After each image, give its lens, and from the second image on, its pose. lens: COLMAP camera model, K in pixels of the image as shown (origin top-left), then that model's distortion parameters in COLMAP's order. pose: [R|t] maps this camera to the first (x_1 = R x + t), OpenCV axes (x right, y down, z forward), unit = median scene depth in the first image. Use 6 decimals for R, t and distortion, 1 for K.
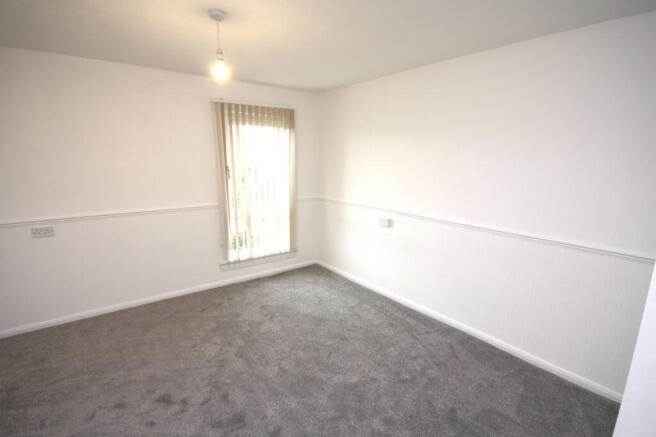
lens RADIAL K [[319.7, 0, 328.0], [0, 319.7, 218.5], [0, 0, 1]] dist [-0.001308, 0.000004]
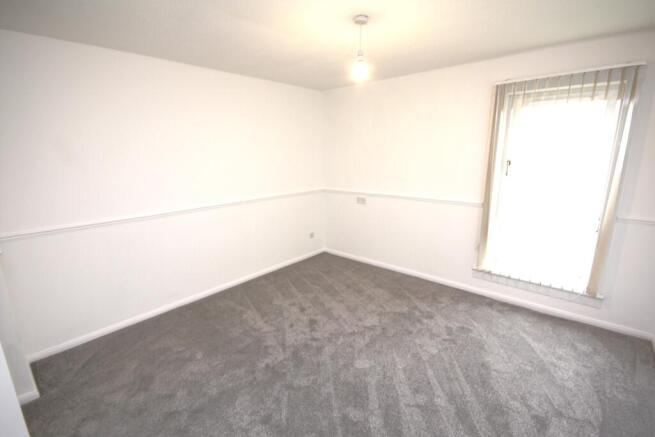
lens RADIAL K [[311.4, 0, 327.5], [0, 311.4, 218.5], [0, 0, 1]] dist [0.000149, -0.000040]
pose [[0.182988, 0.192854, -0.964014, 0.483980], [-0.173996, 0.971444, 0.161313, -0.076268], [0.967595, 0.138216, 0.211319, 0.459098]]
